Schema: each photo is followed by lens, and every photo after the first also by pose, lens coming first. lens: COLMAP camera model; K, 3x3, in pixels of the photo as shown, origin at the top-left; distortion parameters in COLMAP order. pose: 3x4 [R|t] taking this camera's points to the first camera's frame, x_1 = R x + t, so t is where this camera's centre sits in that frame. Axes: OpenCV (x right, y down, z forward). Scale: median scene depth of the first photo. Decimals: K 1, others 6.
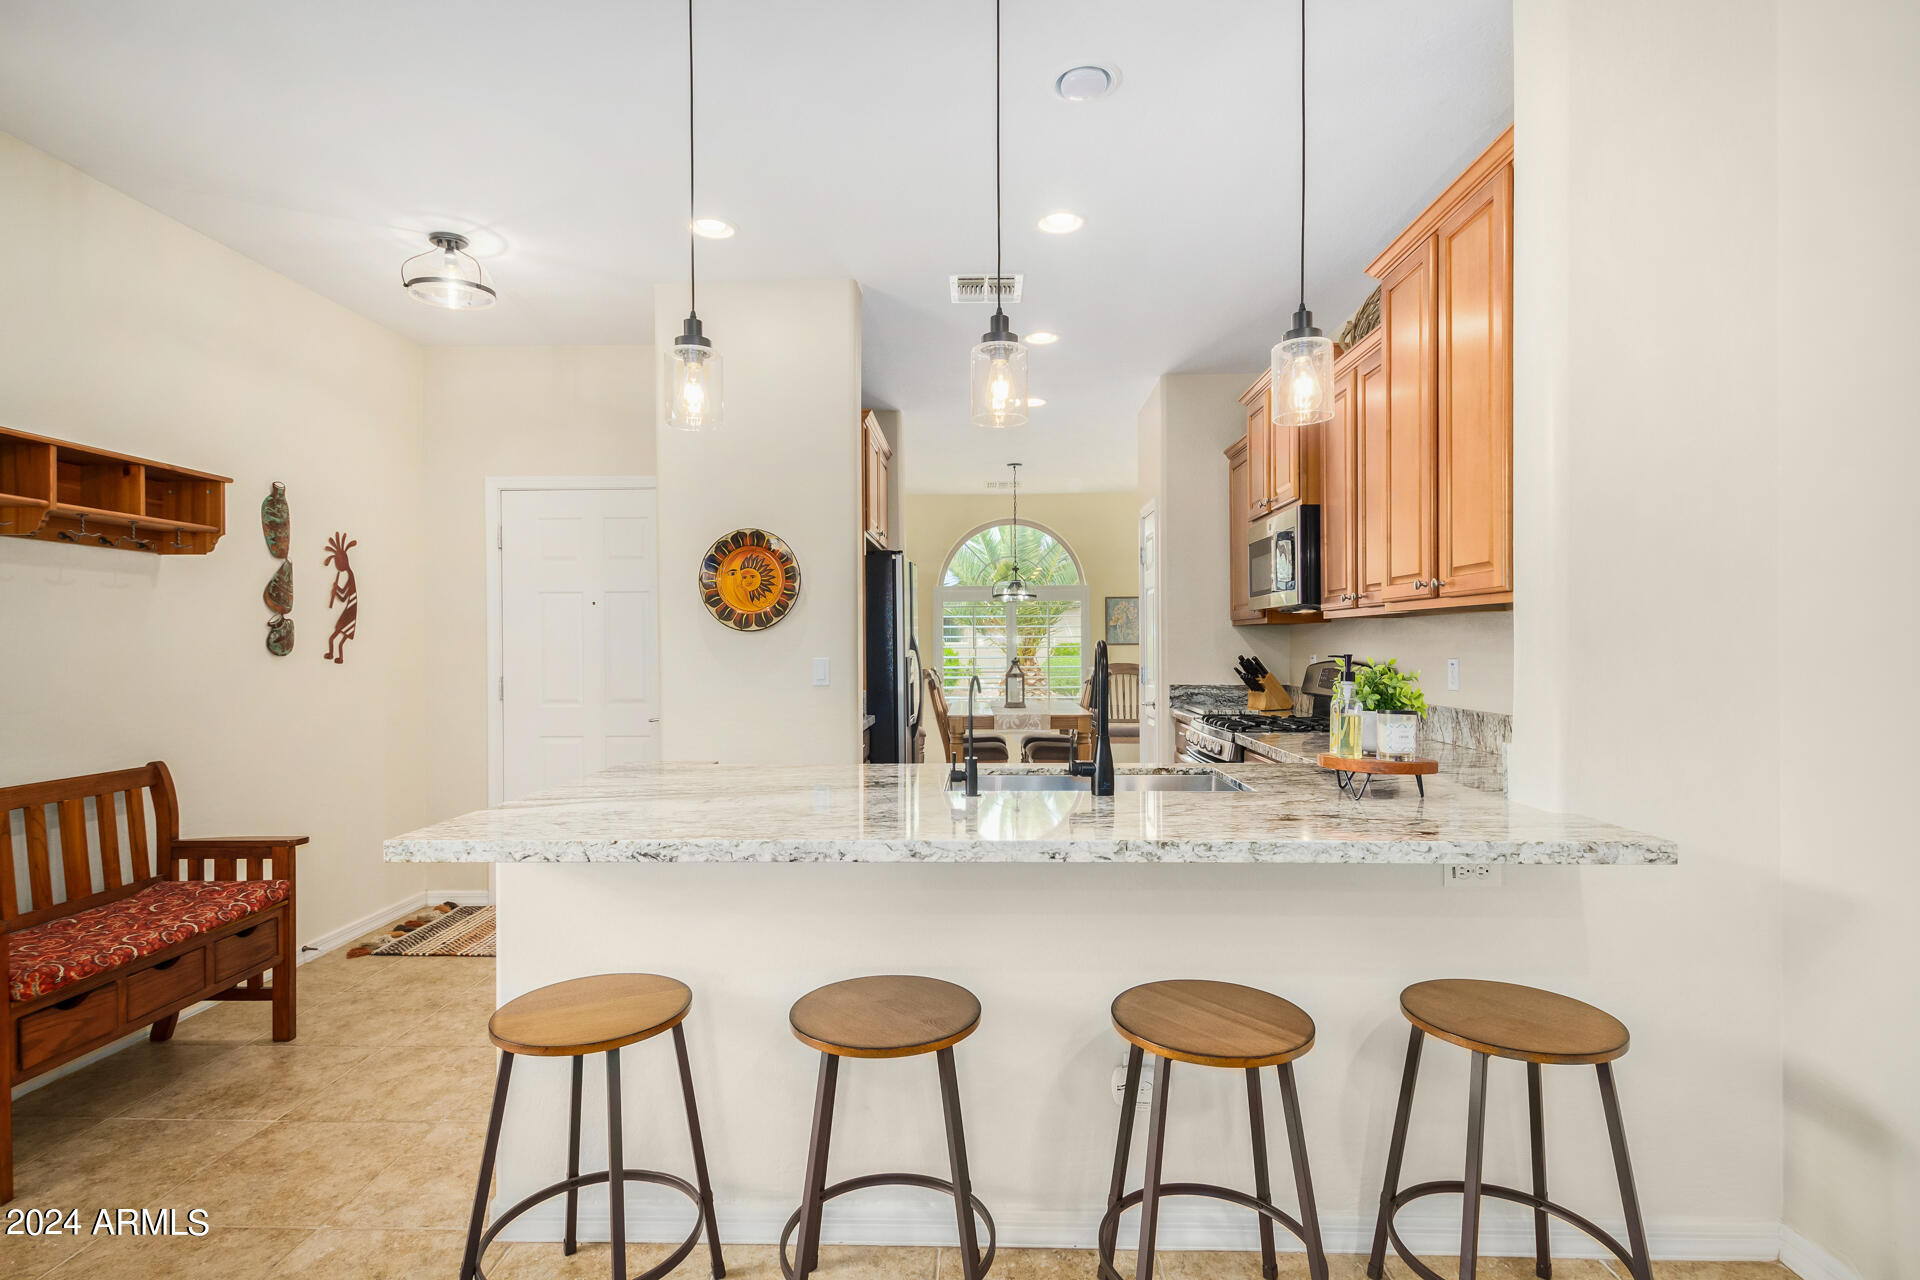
lens RADIAL K [[946.4, 0, 969.0], [0, 946.4, 654.0], [0, 0, 1]] dist [0.001552, -0.000051]
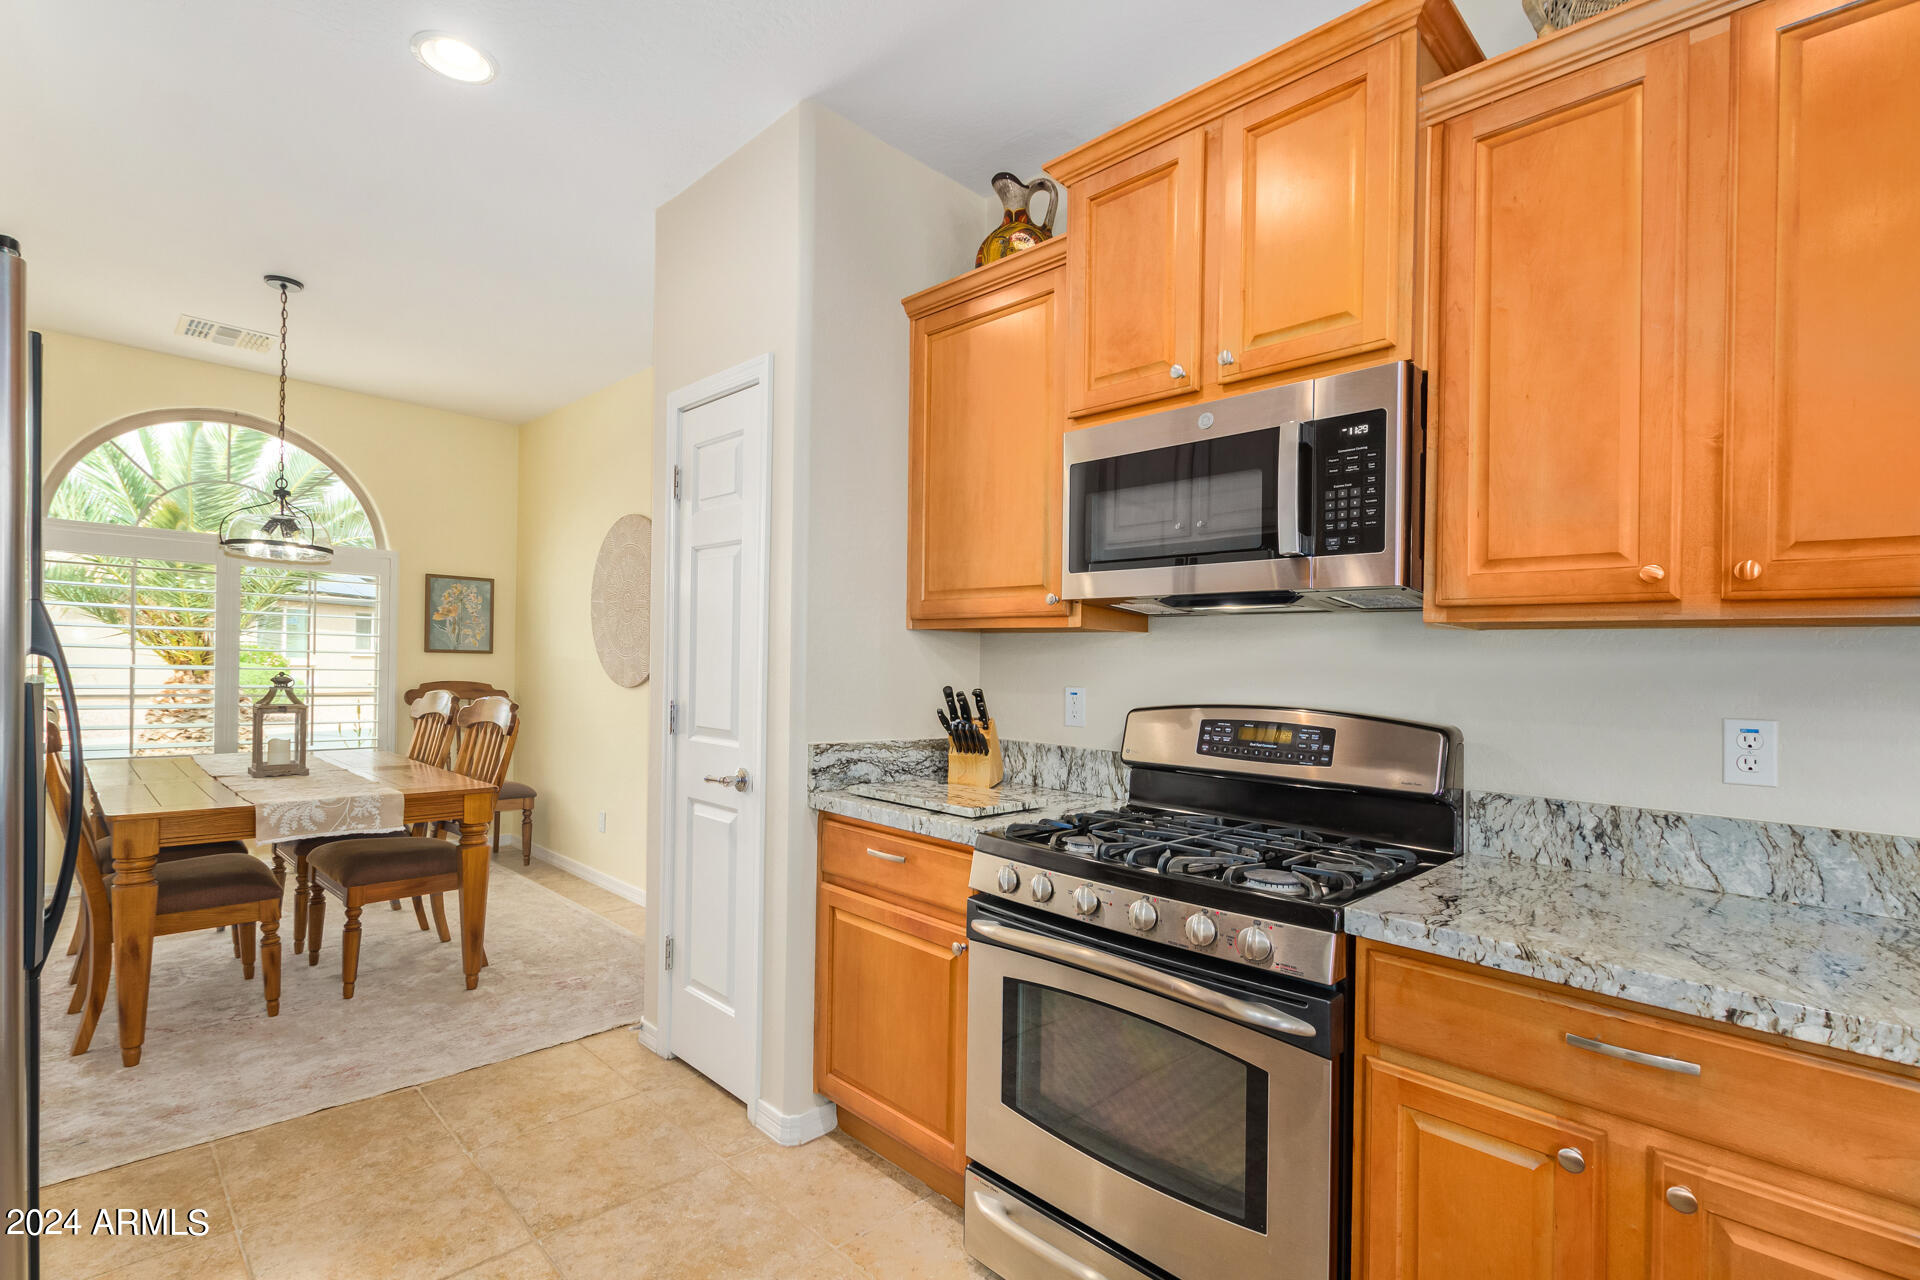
lens RADIAL K [[898.2, 0, 940.7], [0, 898.2, 652.3], [0, 0, 1]] dist [0.001629, -0.000446]
pose [[0.691298, 0.032805, 0.721825, -0.097142], [-0.022943, 0.999462, -0.023451, -0.006671], [-0.722205, -0.000349, 0.691679, 0.845055]]
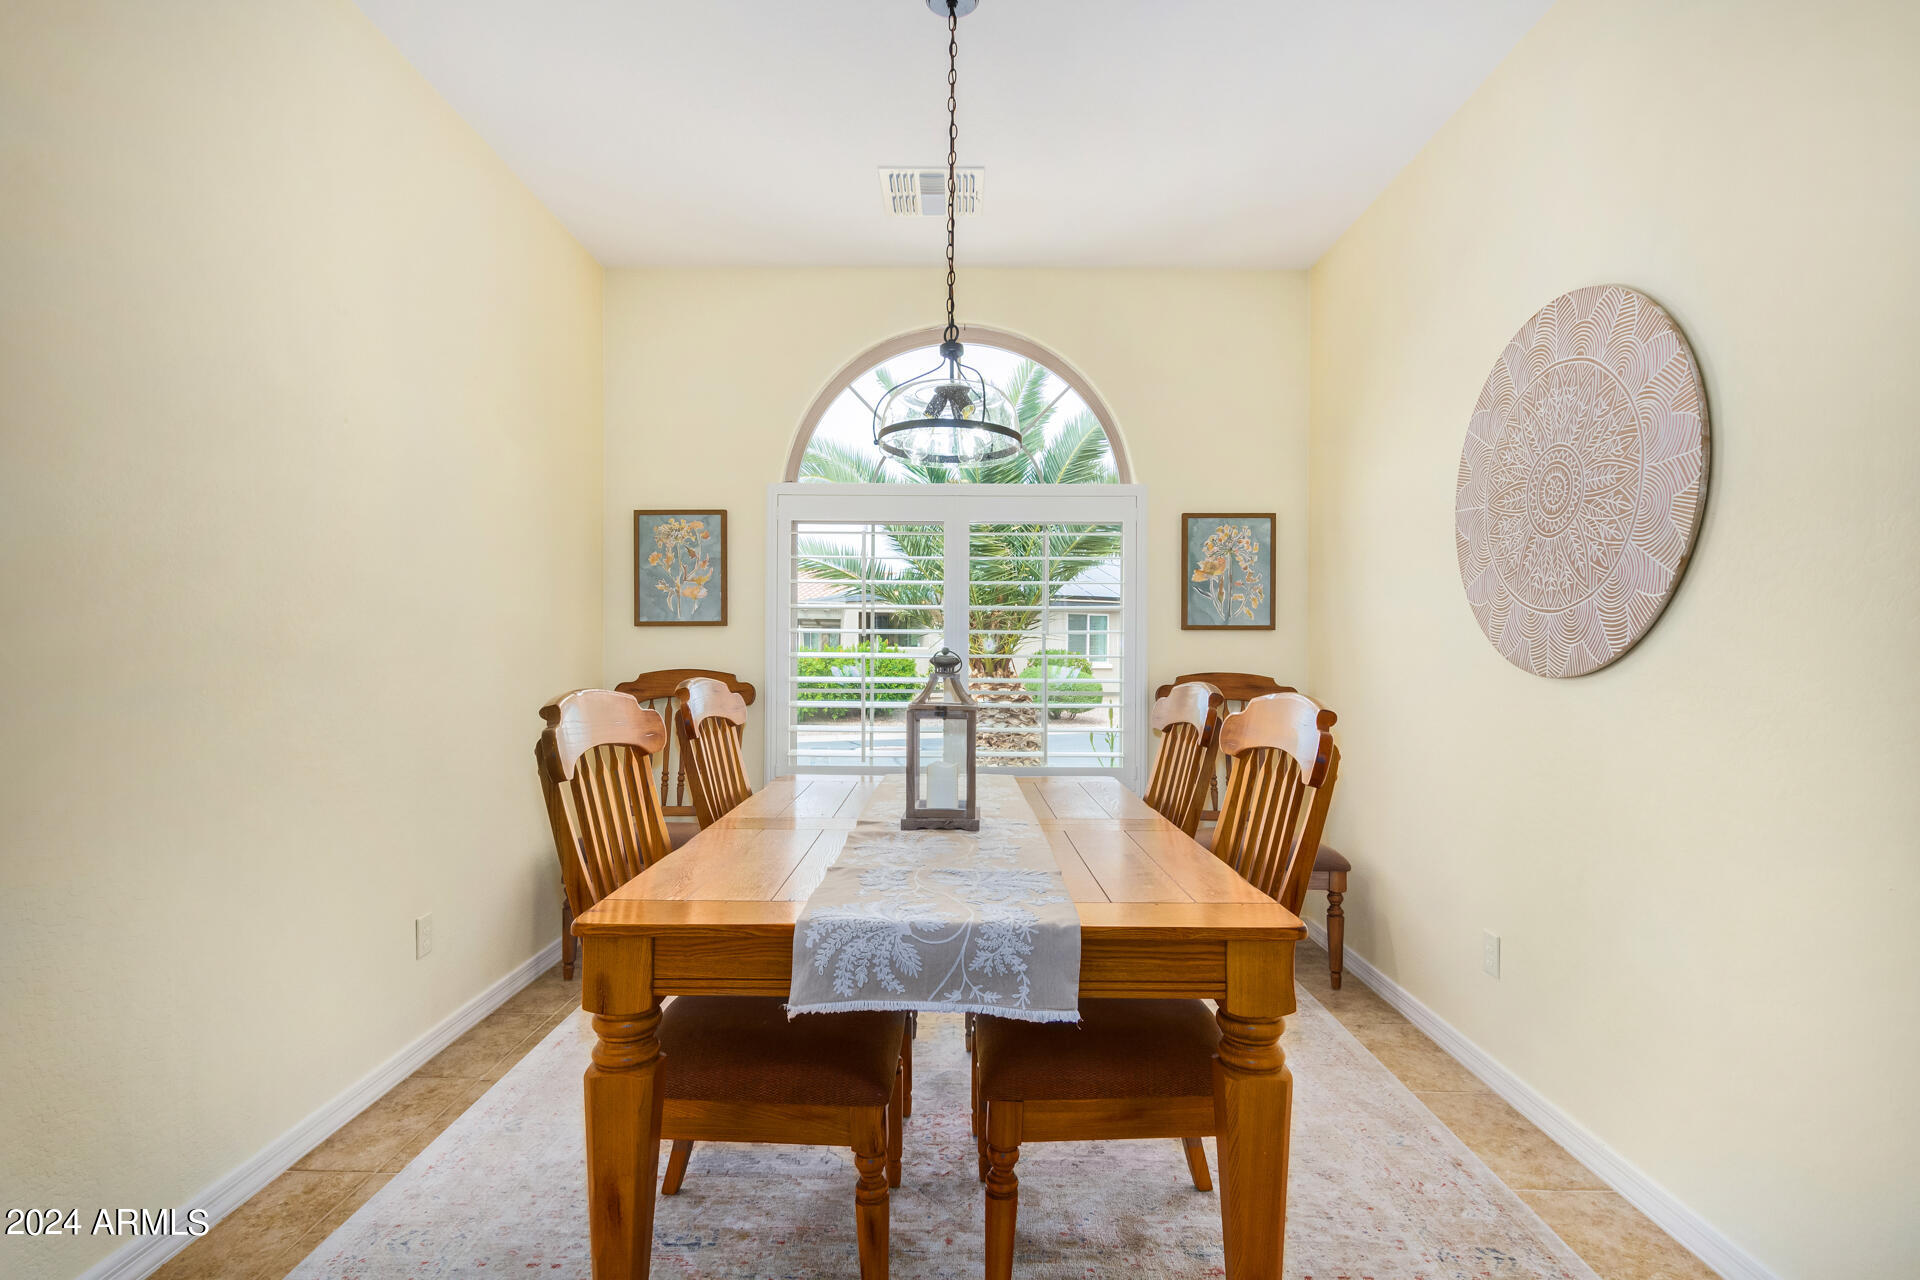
lens RADIAL K [[950.9, 0, 960.0], [0, 950.9, 640.0], [0, 0, 1]] dist [-0.037452, -0.000065]
pose [[0.999714, 0.013798, 0.019532, 0.096450], [-0.013283, 0.999566, -0.026281, 0.016196], [-0.019886, 0.026014, 0.999464, 1.380769]]
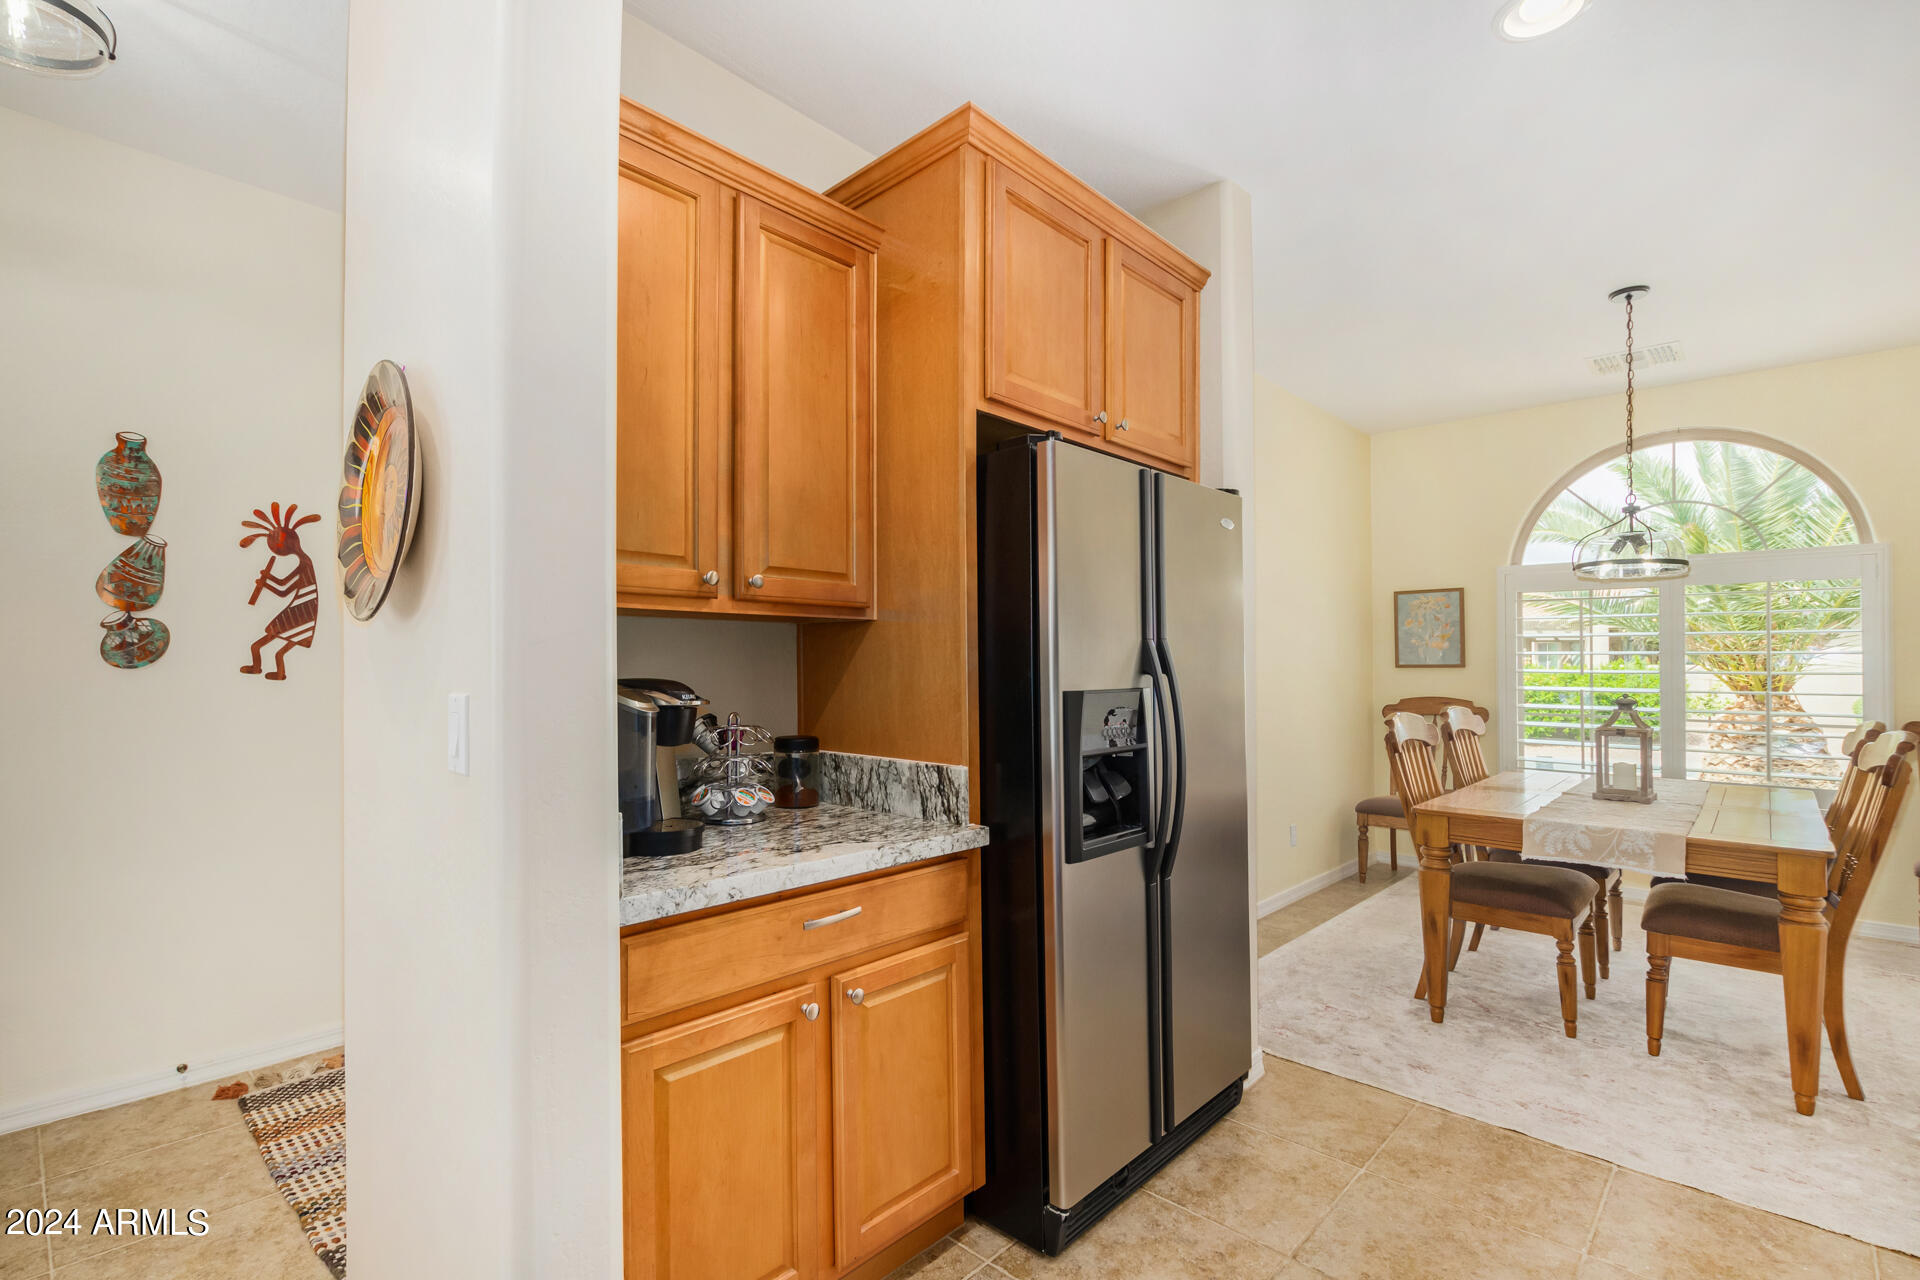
lens RADIAL K [[878.9, 0, 924.6], [0, 878.9, 655.3], [0, 0, 1]] dist [-0.001611, -0.000523]
pose [[0.733296, 0.002496, -0.679905, 0.174546], [-0.015838, 0.999785, -0.013411, -0.007945], [0.679725, 0.020602, 0.733177, 0.858082]]
